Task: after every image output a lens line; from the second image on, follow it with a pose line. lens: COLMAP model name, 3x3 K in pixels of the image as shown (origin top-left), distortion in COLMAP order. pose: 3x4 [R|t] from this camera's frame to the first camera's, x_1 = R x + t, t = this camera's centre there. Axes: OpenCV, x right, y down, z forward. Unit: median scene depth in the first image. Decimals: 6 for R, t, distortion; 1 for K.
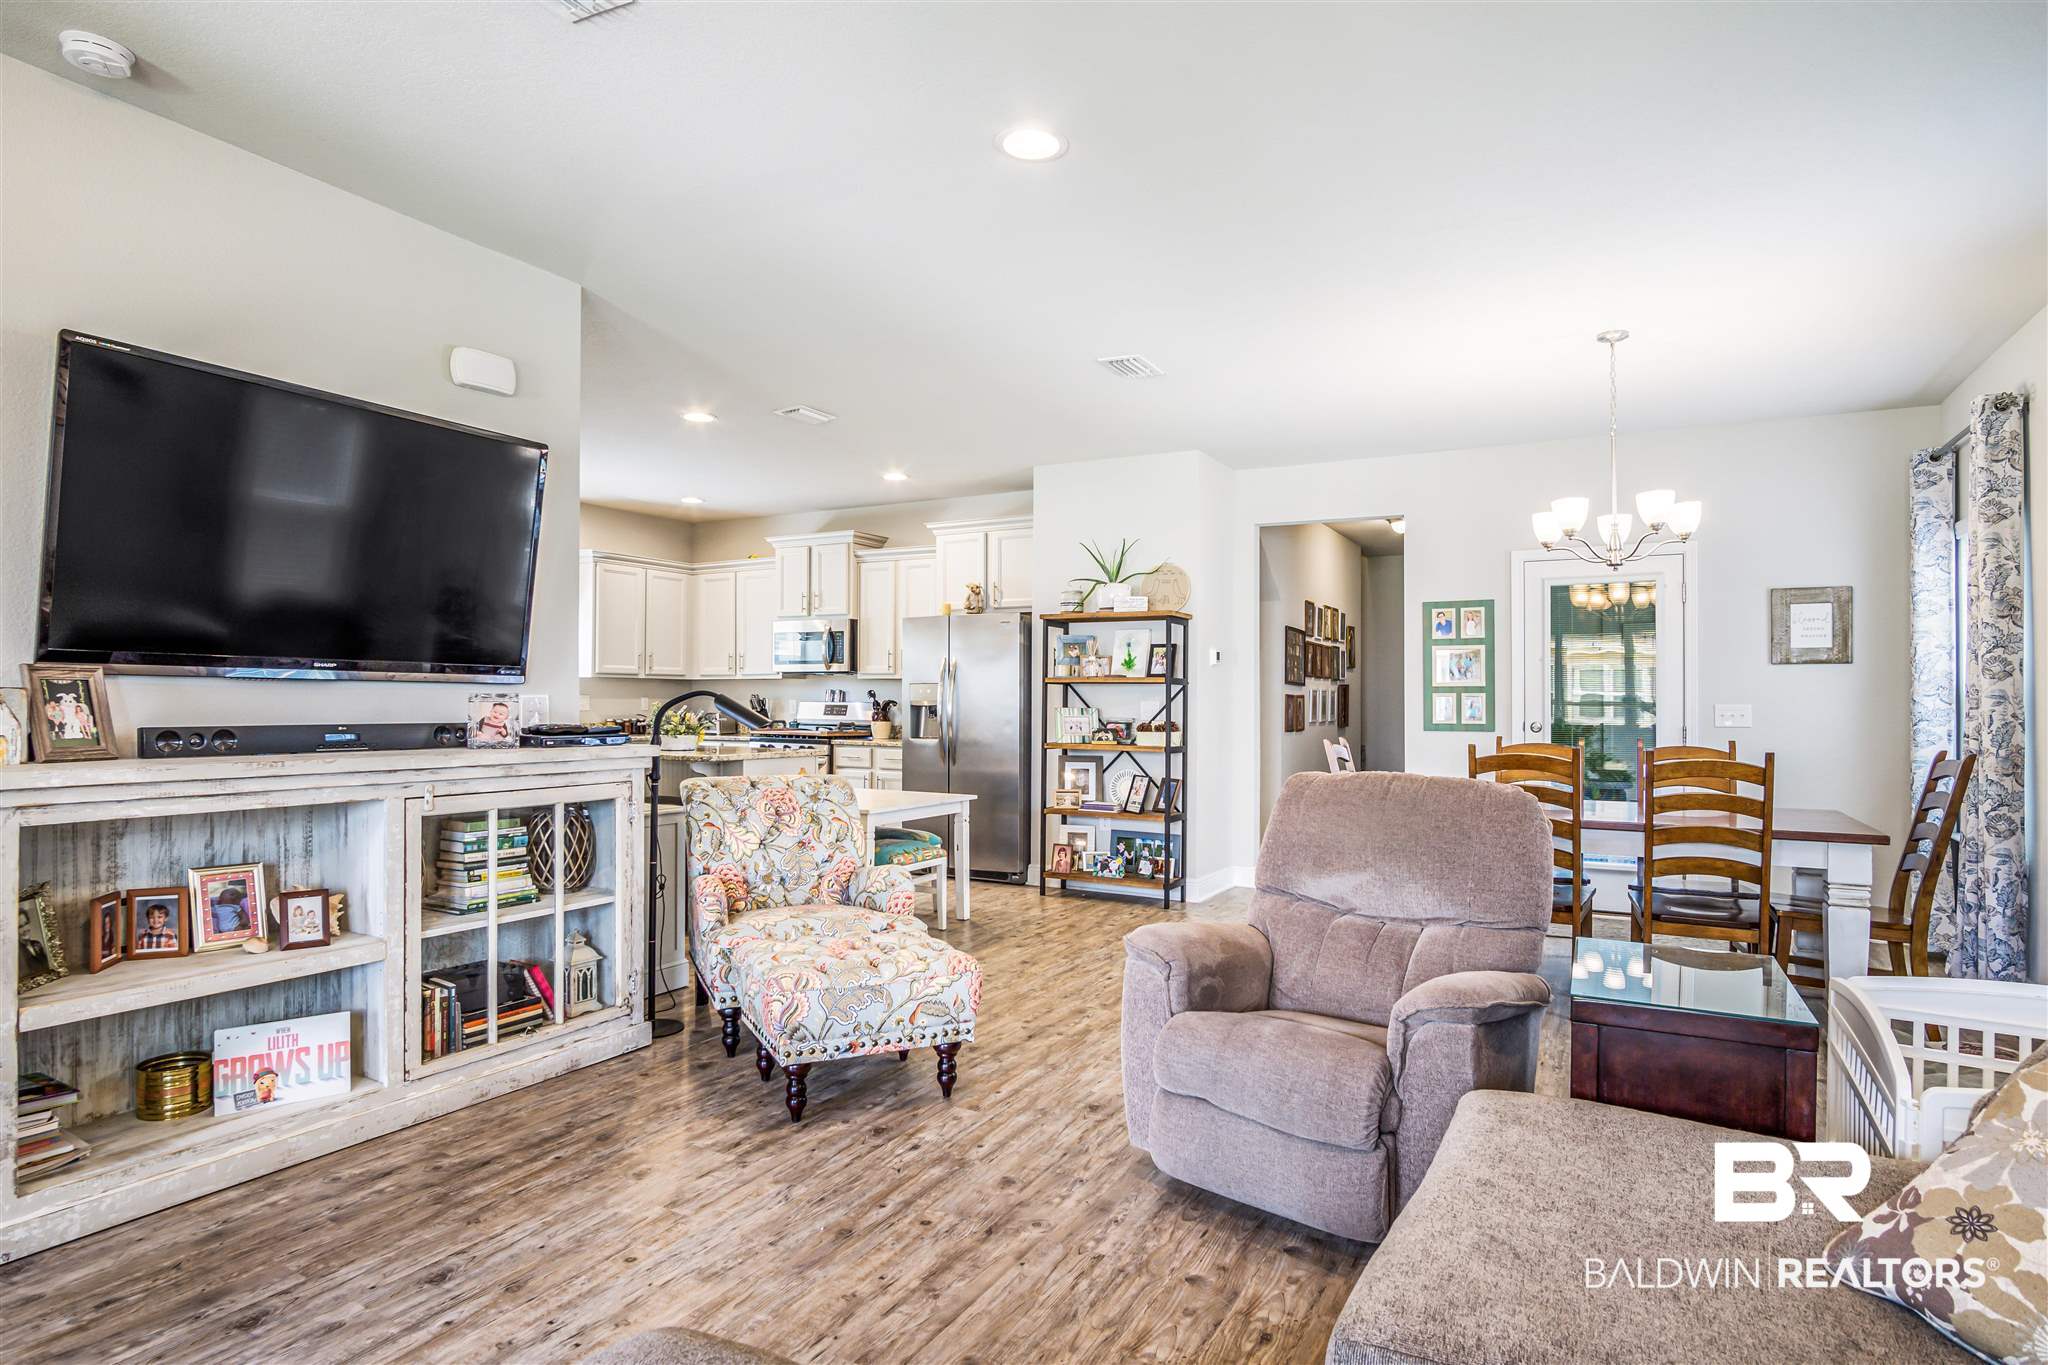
lens RADIAL K [[1100.1, 0, 999.0], [0, 1100.1, 687.2], [0, 0, 1]] dist [-0.025628, 0.001573]
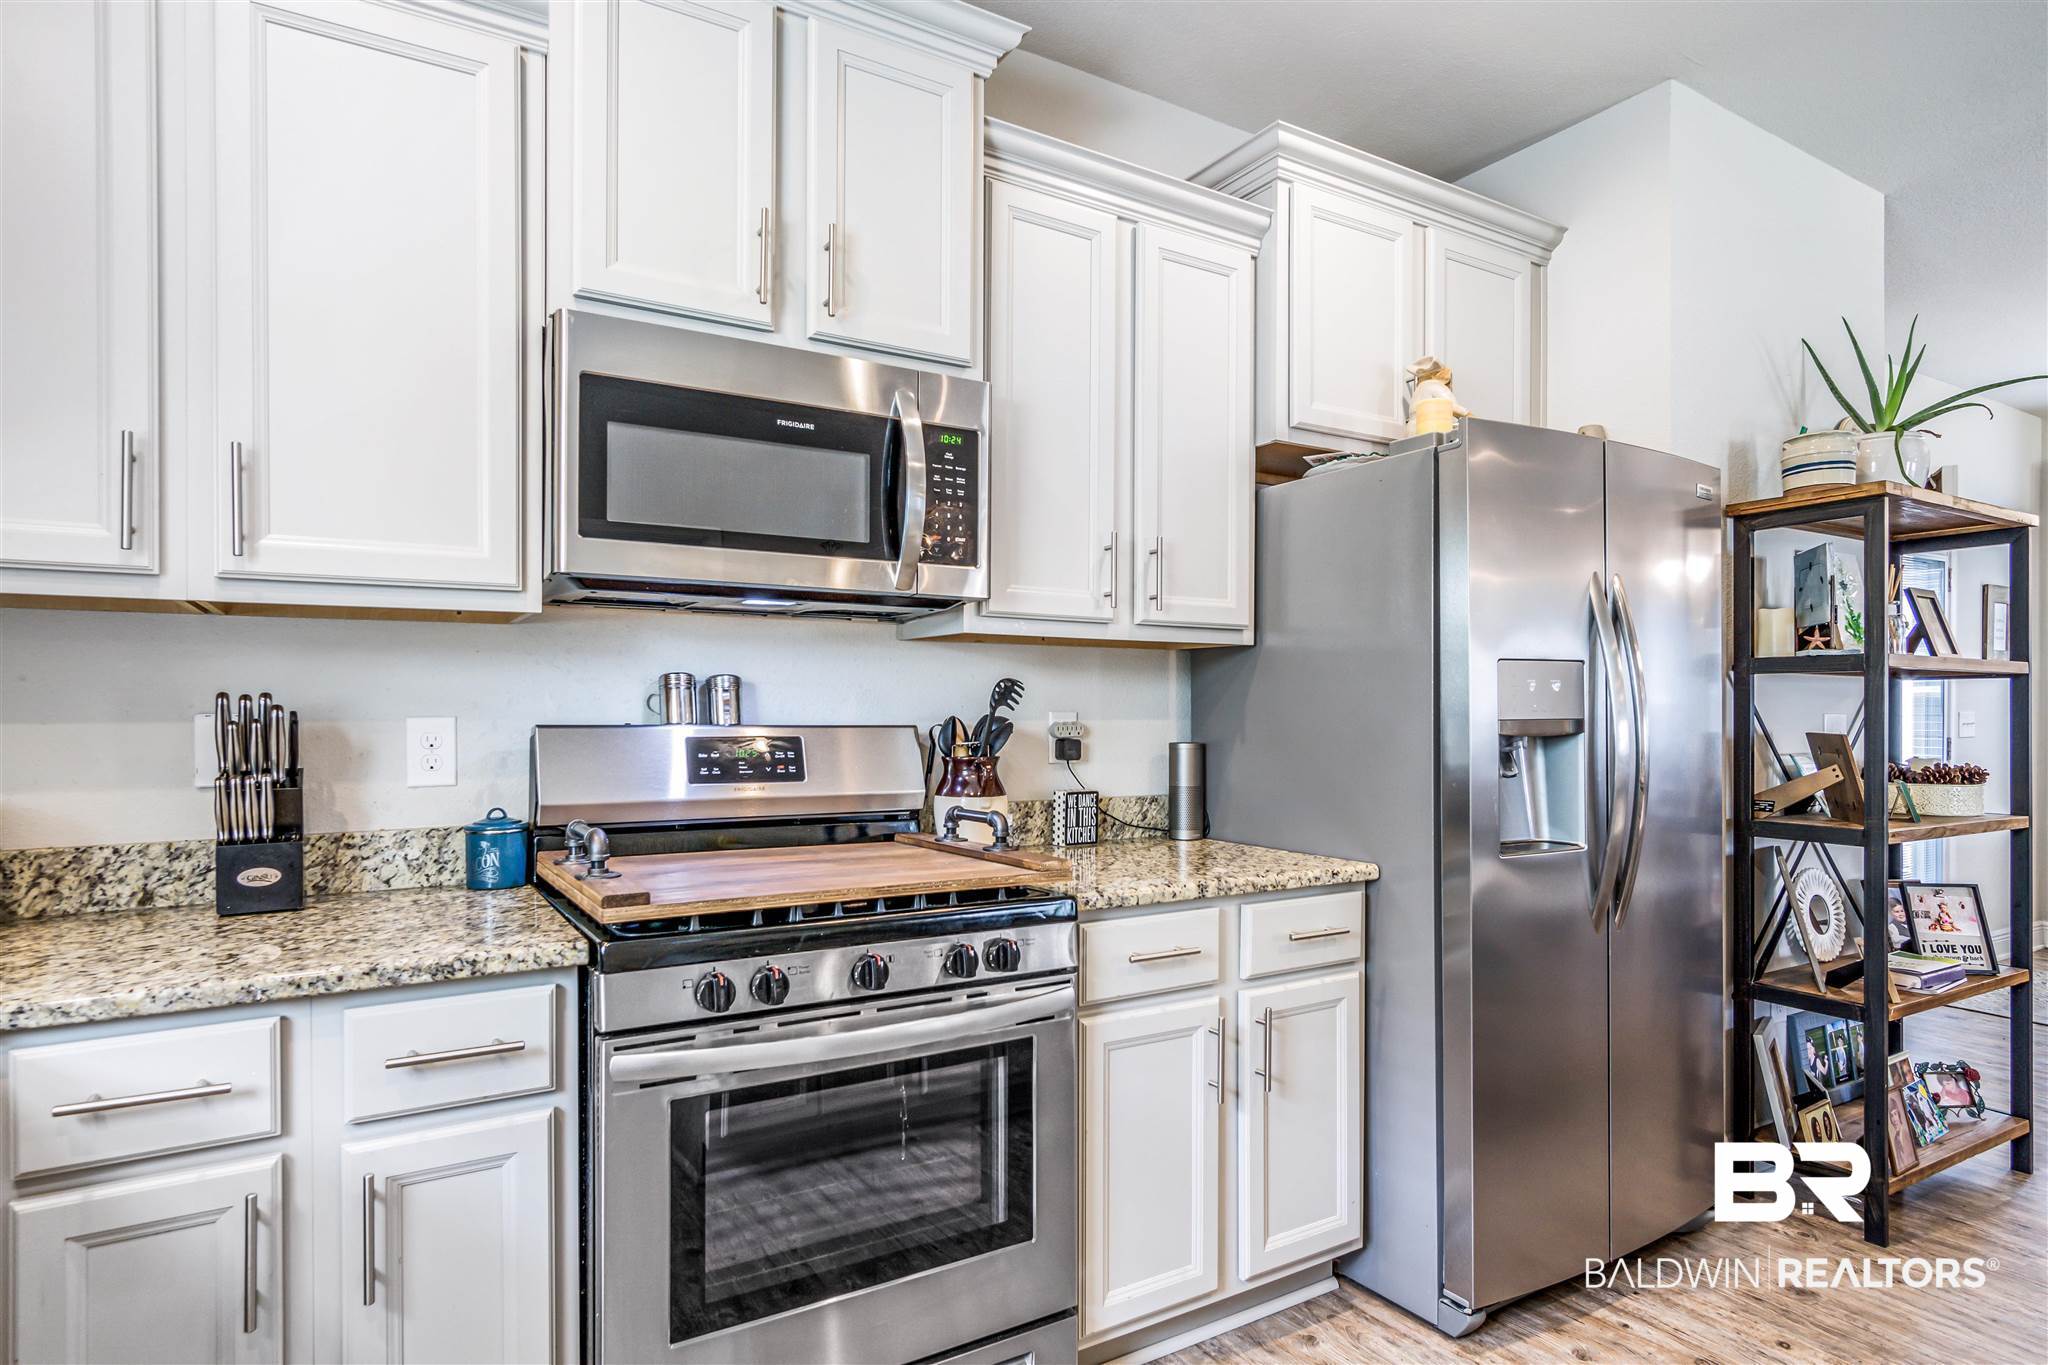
lens RADIAL K [[1112.7, 0, 997.2], [0, 1112.7, 691.6], [0, 0, 1]] dist [-0.012719, 0.001581]
pose [[0.484644, 0.005453, 0.874694, -0.459611], [-0.010705, 0.999943, -0.000302, 0.007646], [-0.874646, -0.009218, 0.484675, 1.142986]]
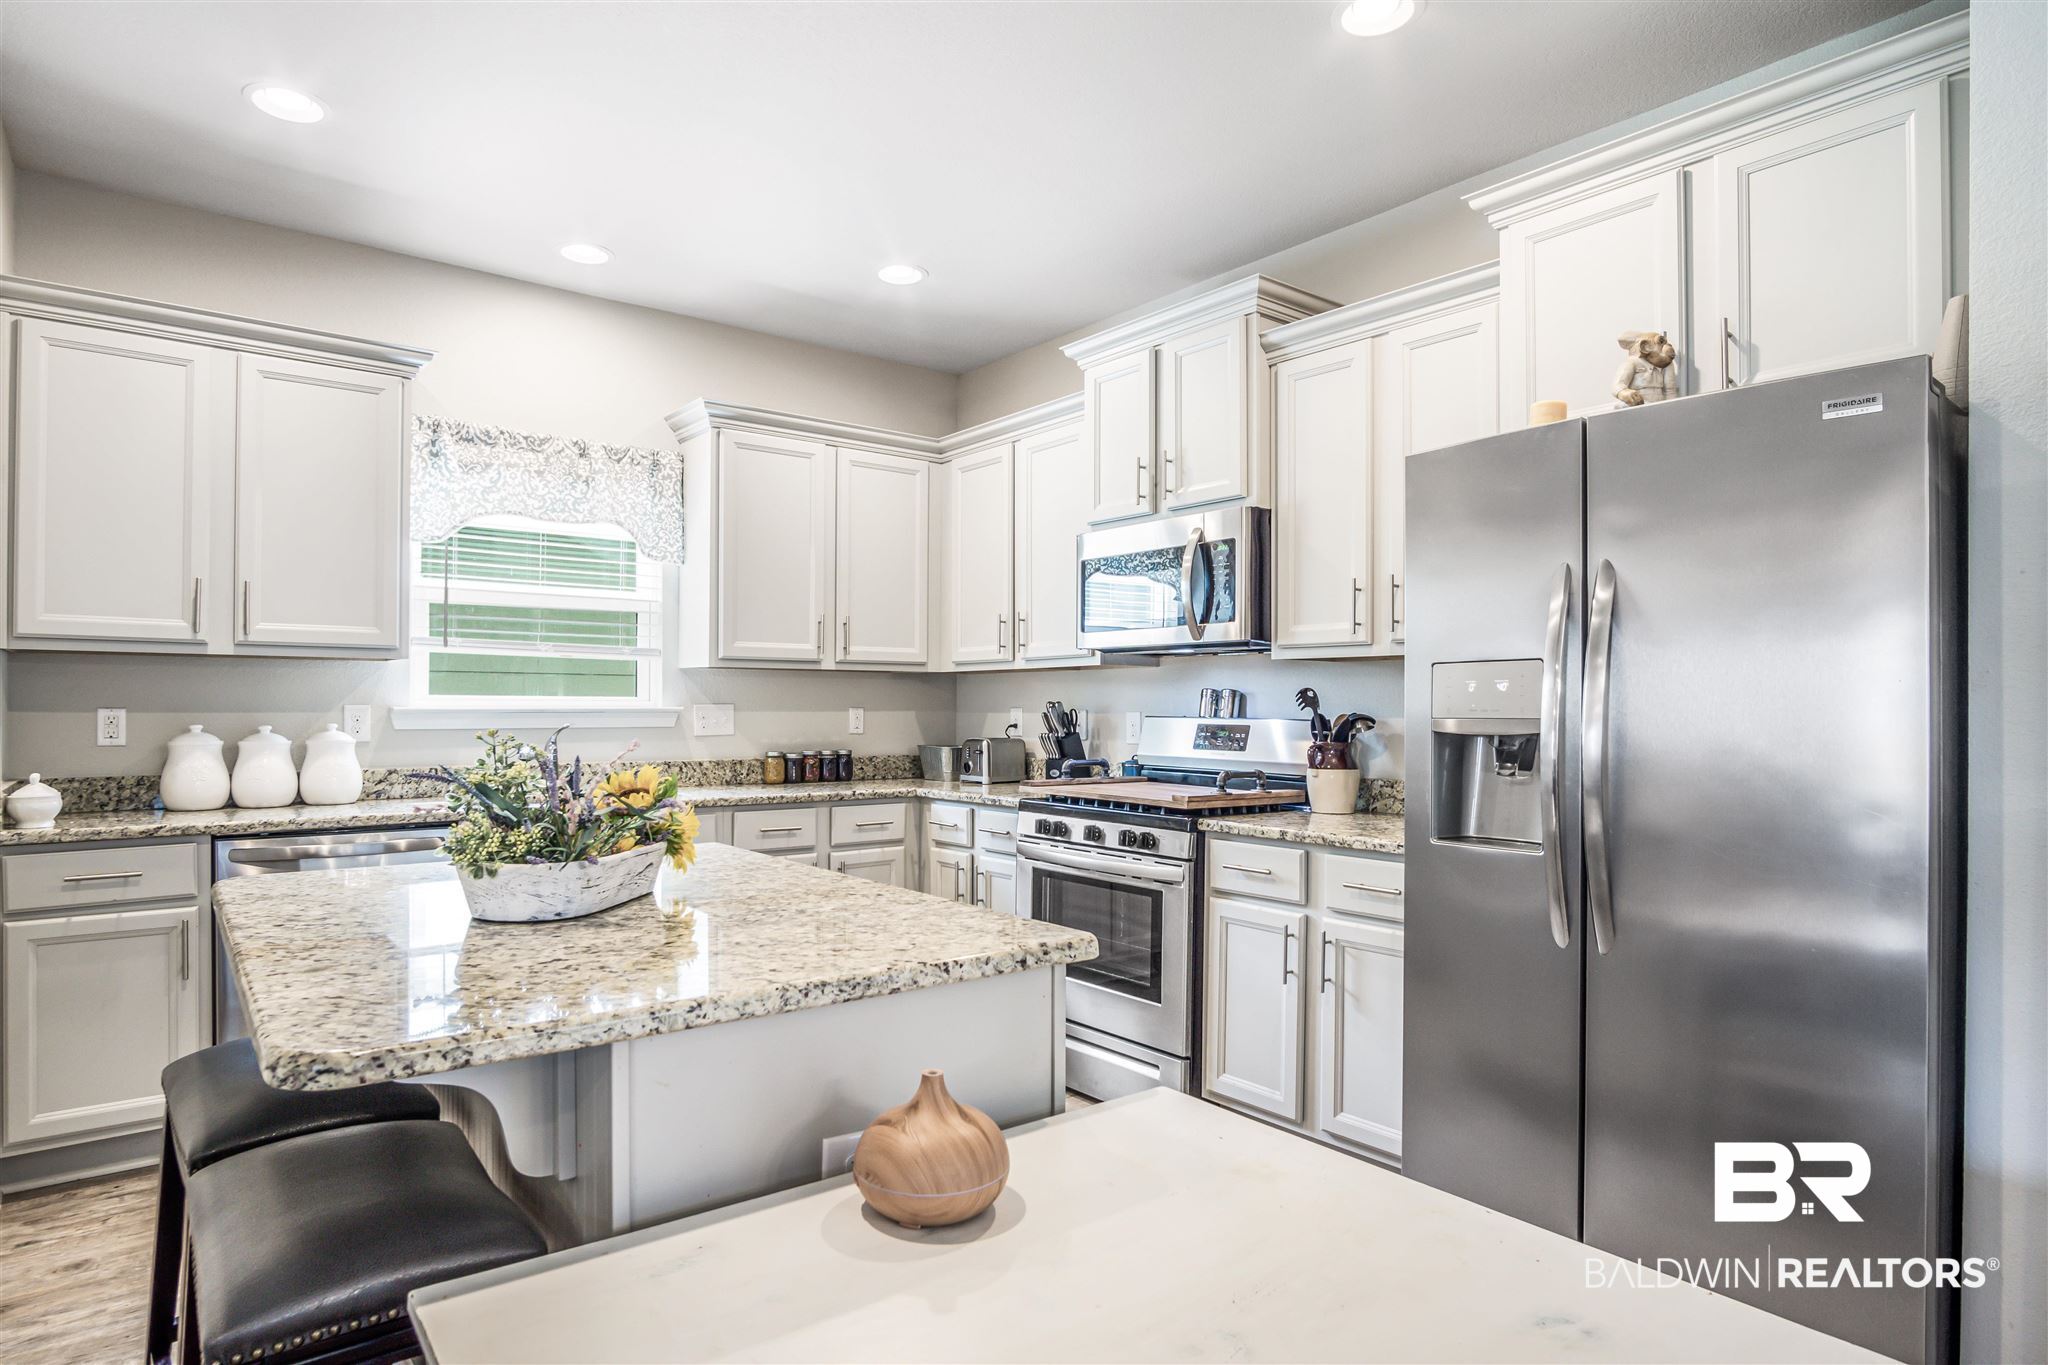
lens RADIAL K [[1135.9, 0, 1006.8], [0, 1135.9, 698.1], [0, 0, 1]] dist [-0.020235, 0.000613]
pose [[0.927290, -0.005816, -0.374299, -0.084579], [0.006934, 0.999975, 0.001639, 0.006146], [0.374280, -0.004115, 0.927306, 0.771945]]
